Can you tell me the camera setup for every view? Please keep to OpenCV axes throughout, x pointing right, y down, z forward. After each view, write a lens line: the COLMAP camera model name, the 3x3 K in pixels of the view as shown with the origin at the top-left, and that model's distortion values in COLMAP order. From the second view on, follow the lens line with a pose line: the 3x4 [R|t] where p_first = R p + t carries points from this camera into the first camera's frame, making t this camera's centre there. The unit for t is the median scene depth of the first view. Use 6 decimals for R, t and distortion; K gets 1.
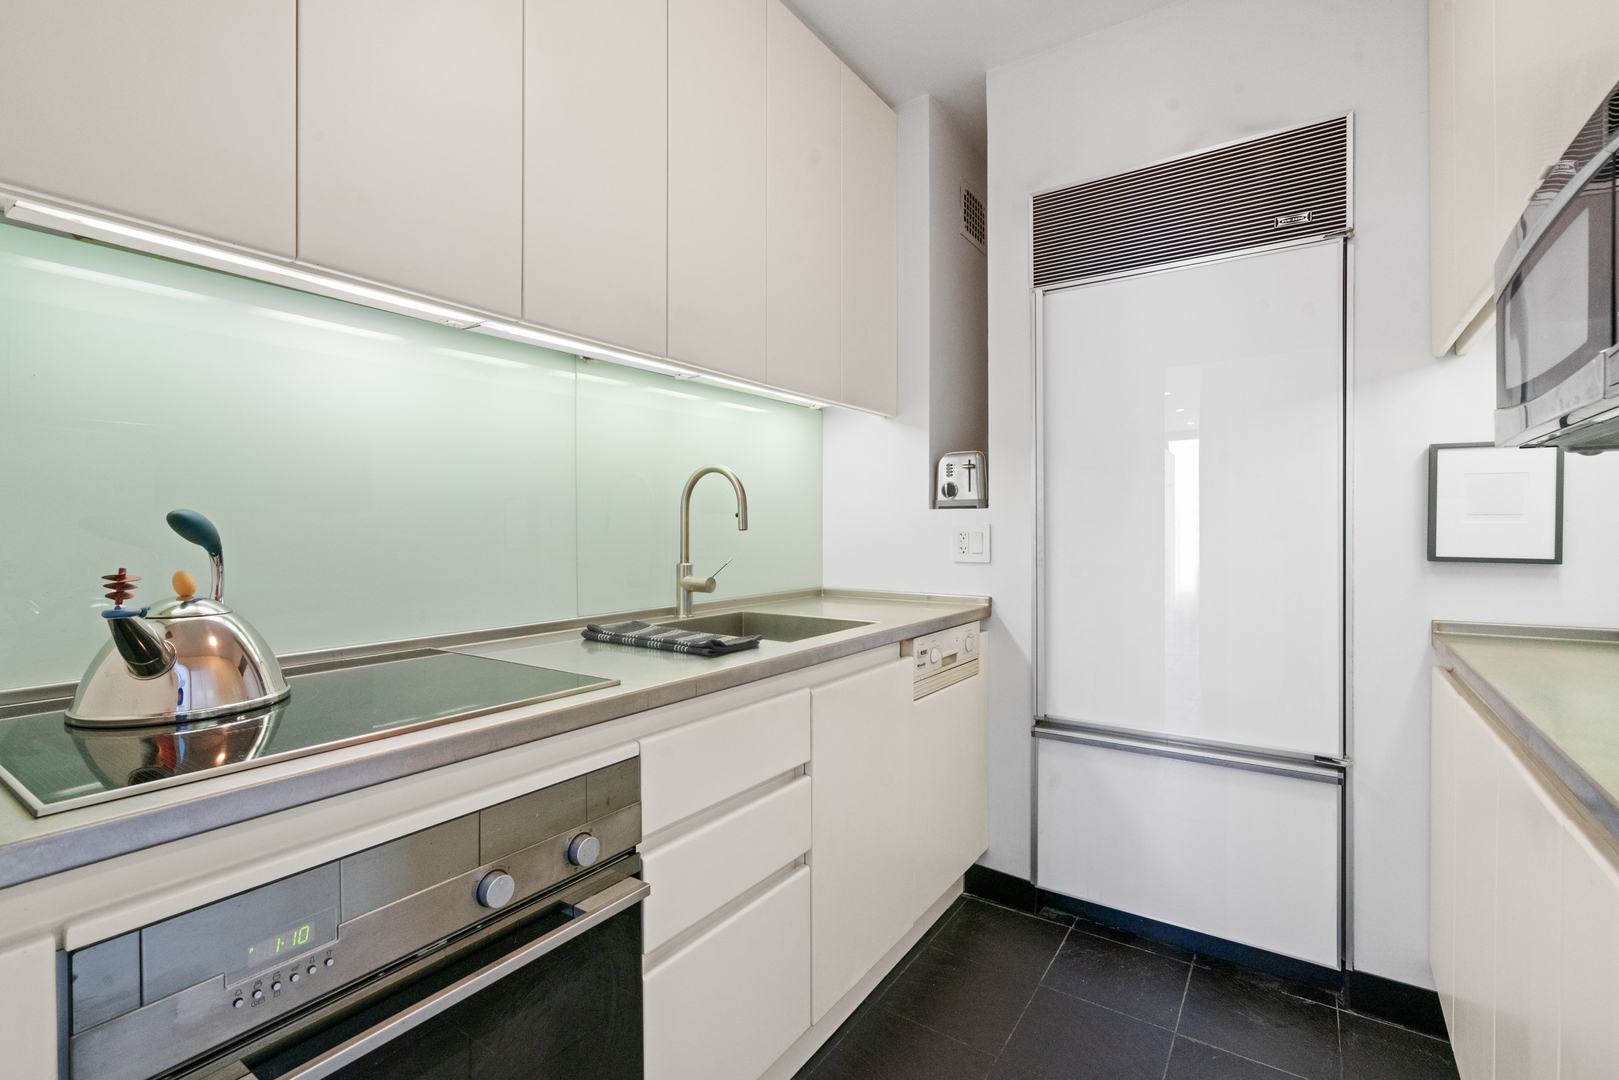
lens RADIAL K [[697.9, 0, 753.7], [0, 697.9, 528.2], [0, 0, 1]] dist [0.002911, 0.001132]
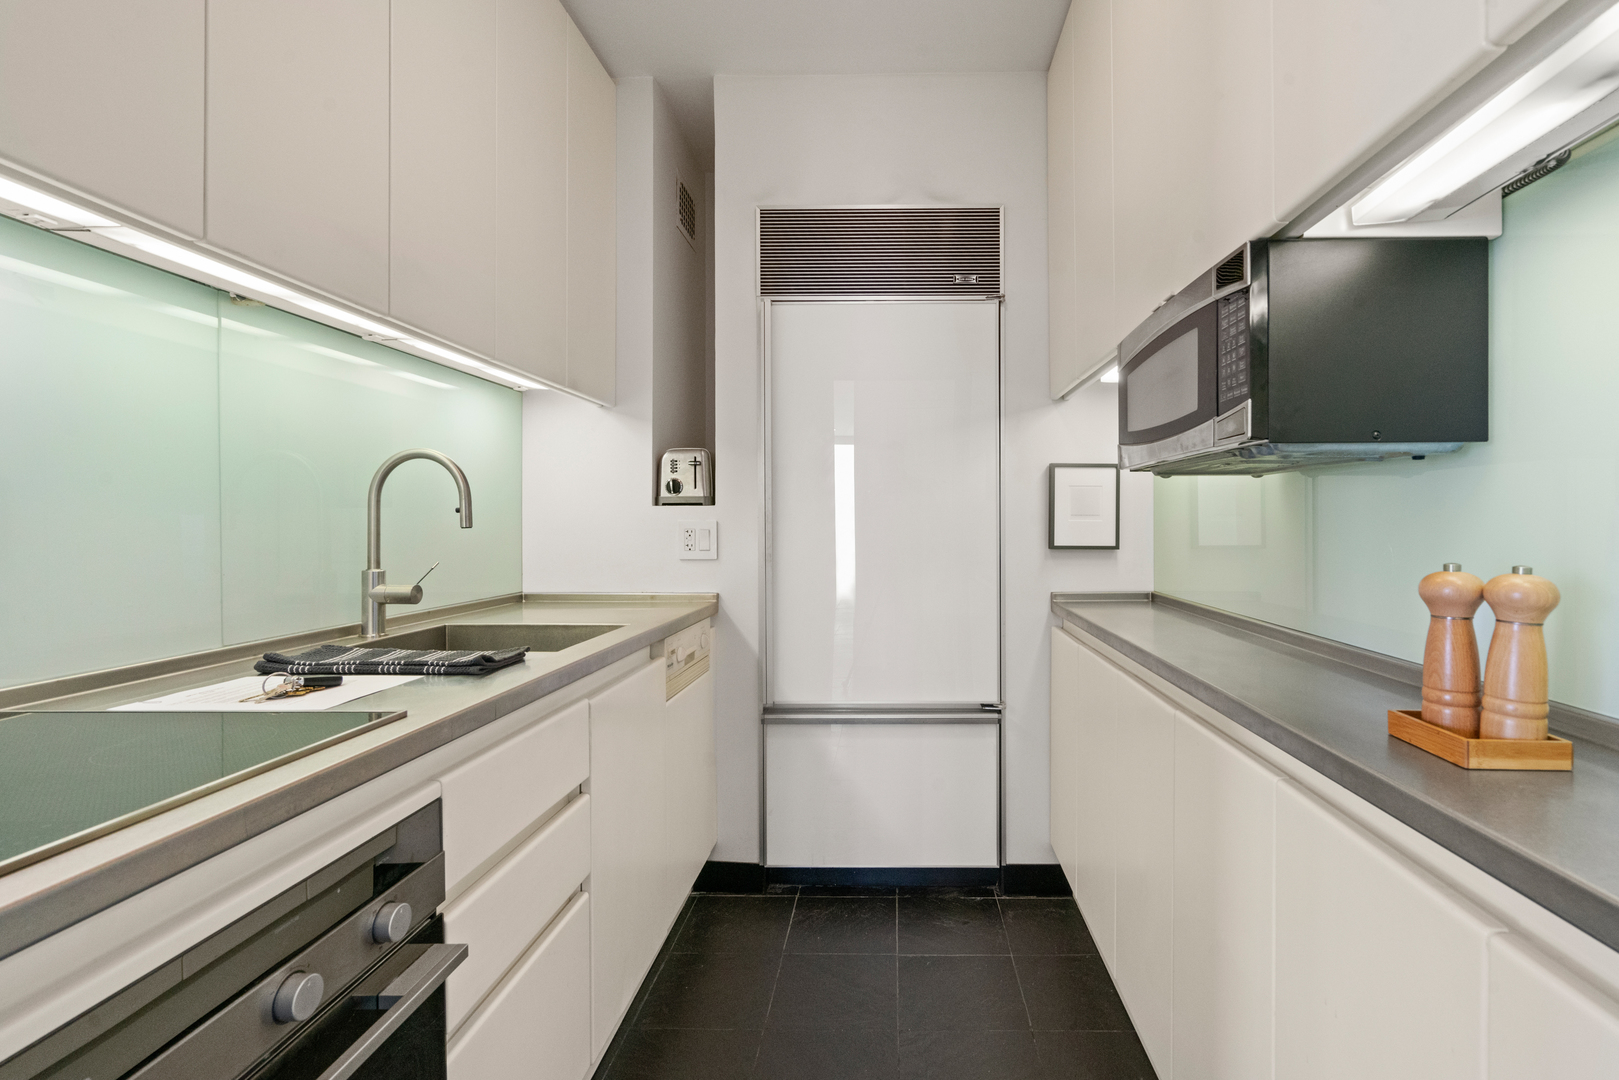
lens RADIAL K [[754.8, 0, 808.2], [0, 754.8, 521.6], [0, 0, 1]] dist [0.001368, 0.001113]
pose [[0.850523, 0.001406, 0.525936, -0.142904], [0.001209, 0.999989, -0.004629, -0.000037], [-0.525937, 0.004573, 0.850511, -0.000969]]
